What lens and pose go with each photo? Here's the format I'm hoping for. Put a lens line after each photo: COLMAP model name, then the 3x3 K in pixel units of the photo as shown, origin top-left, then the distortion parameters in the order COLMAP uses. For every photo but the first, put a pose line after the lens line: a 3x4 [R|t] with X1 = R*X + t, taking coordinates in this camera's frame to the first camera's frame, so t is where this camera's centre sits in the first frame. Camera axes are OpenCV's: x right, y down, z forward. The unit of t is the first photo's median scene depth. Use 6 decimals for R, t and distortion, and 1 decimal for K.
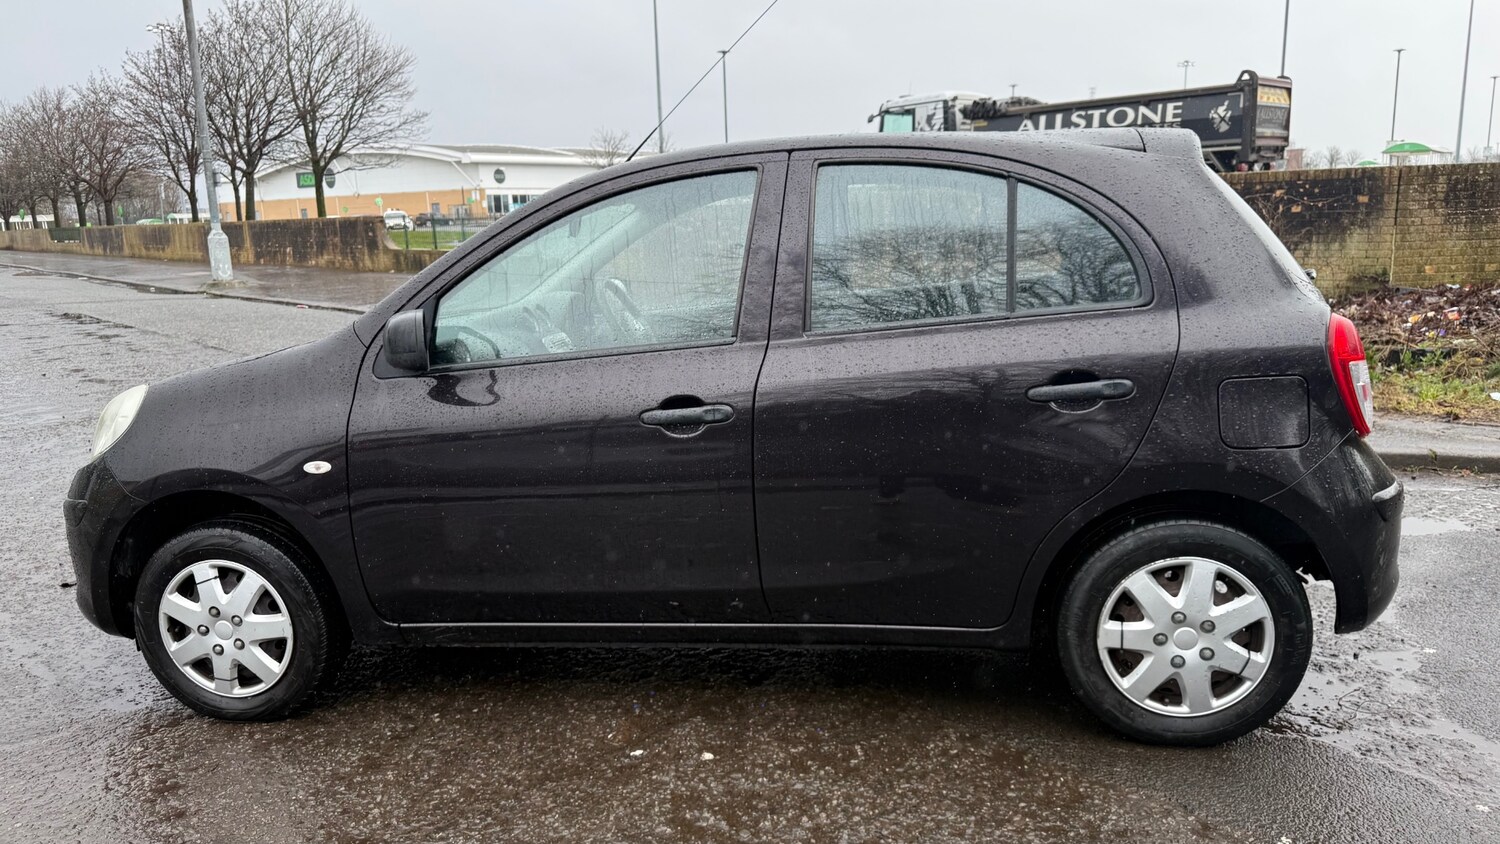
lens RADIAL K [[1132.9, 0, 726.0], [0, 1132.9, 419.2], [0, 0, 1]] dist [0.082108, -0.128274]
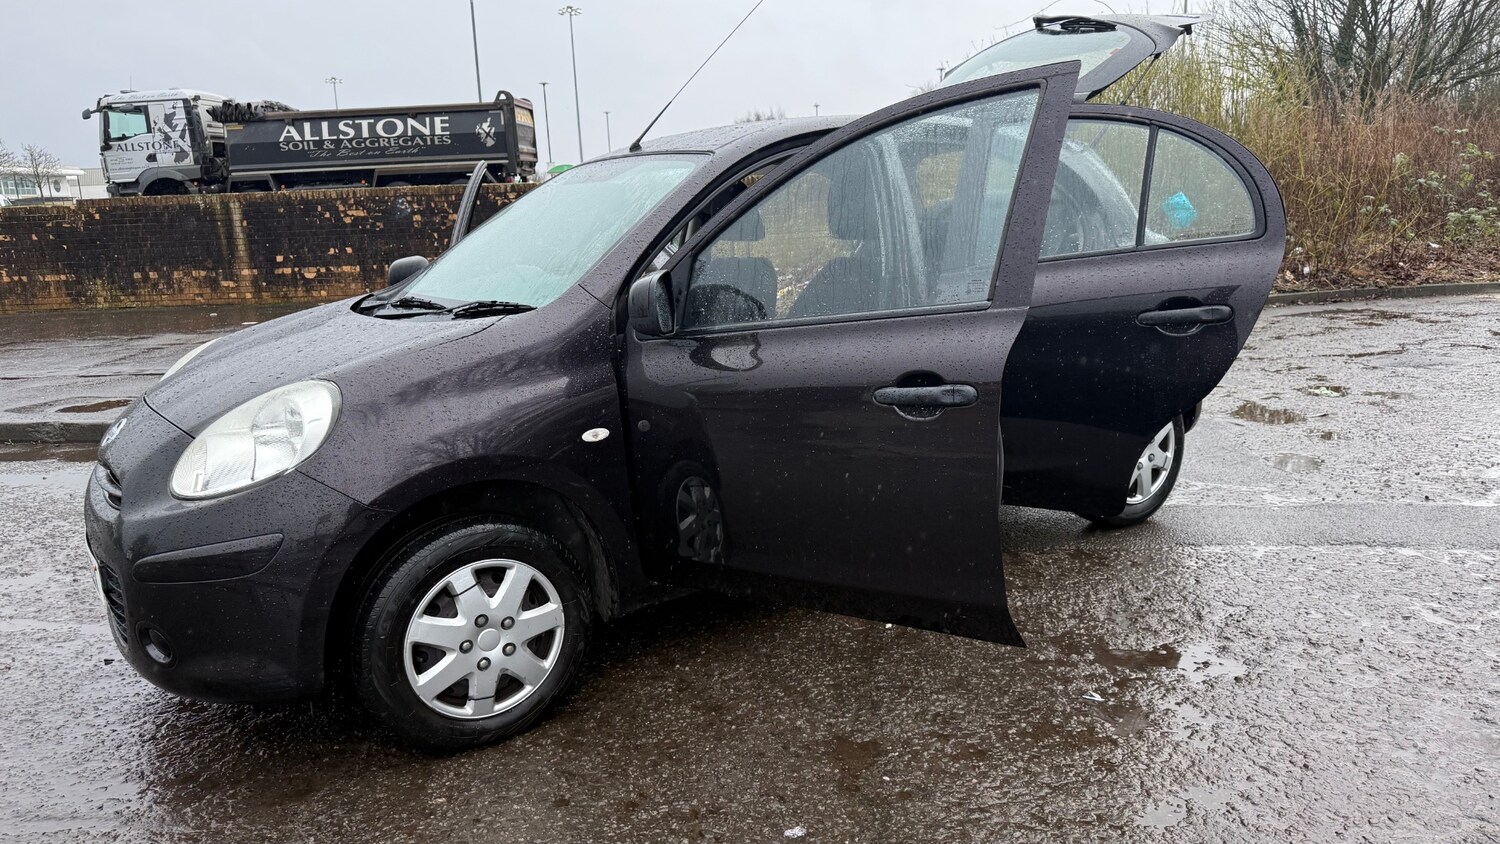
lens RADIAL K [[1142.0, 0, 811.1], [0, 1142.0, 428.6], [0, 0, 1]] dist [0.003512, -0.006967]
pose [[0.690265, -0.137531, 0.710366, -0.869939], [0.143369, 0.988301, 0.052029, 0.013005], [-0.709211, 0.065931, 0.701907, 0.195041]]
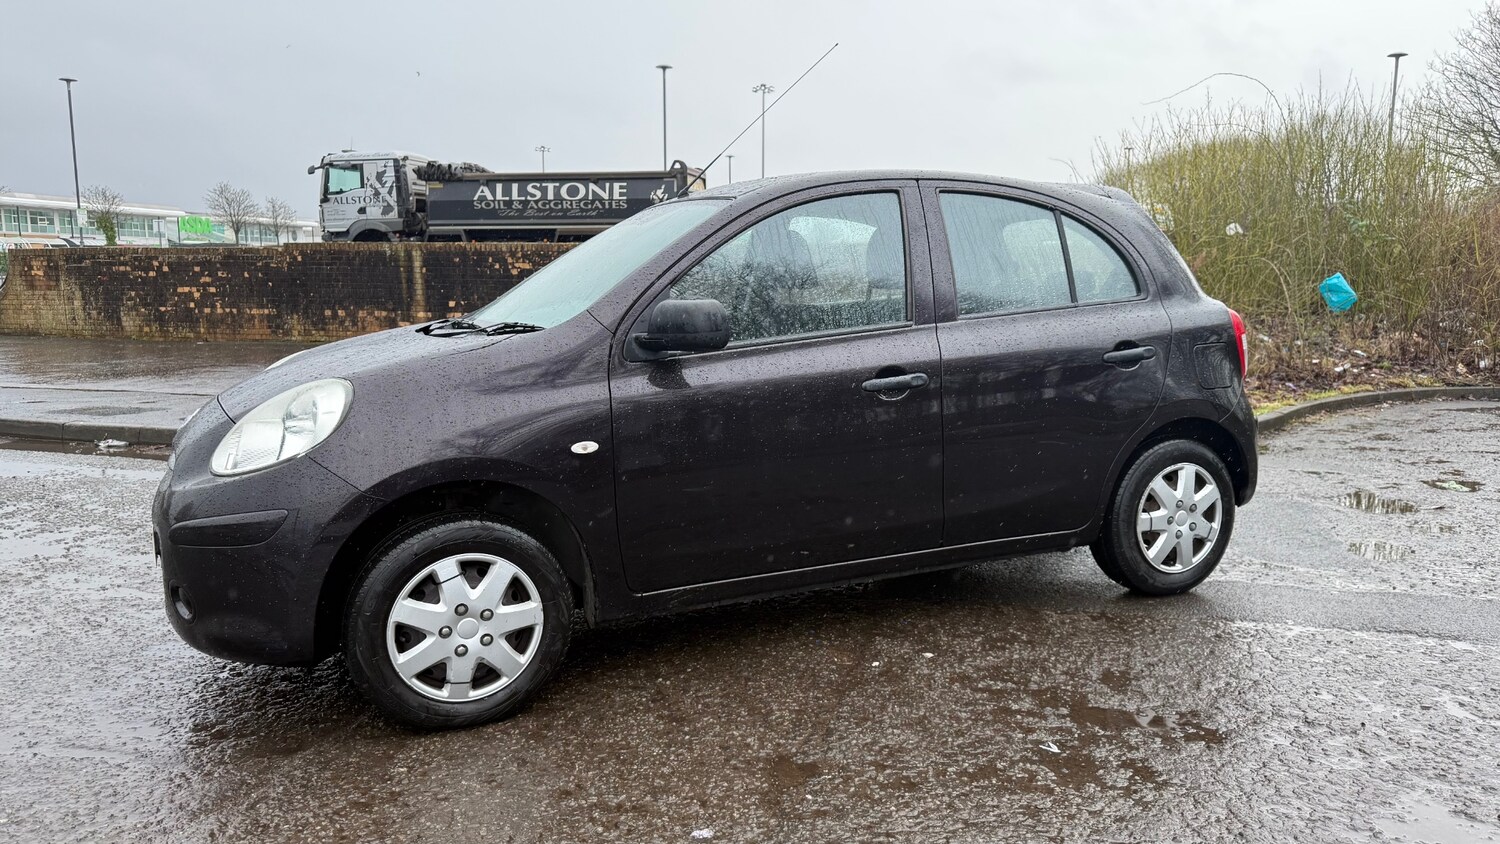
lens RADIAL K [[1134.1, 0, 792.1], [0, 1134.1, 424.2], [0, 0, 1]] dist [0.126662, -0.257196]
pose [[0.806840, -0.042450, 0.589243, -0.776376], [0.077703, 0.996375, -0.034618, 0.068615], [-0.585638, 0.073717, 0.807214, 0.057349]]
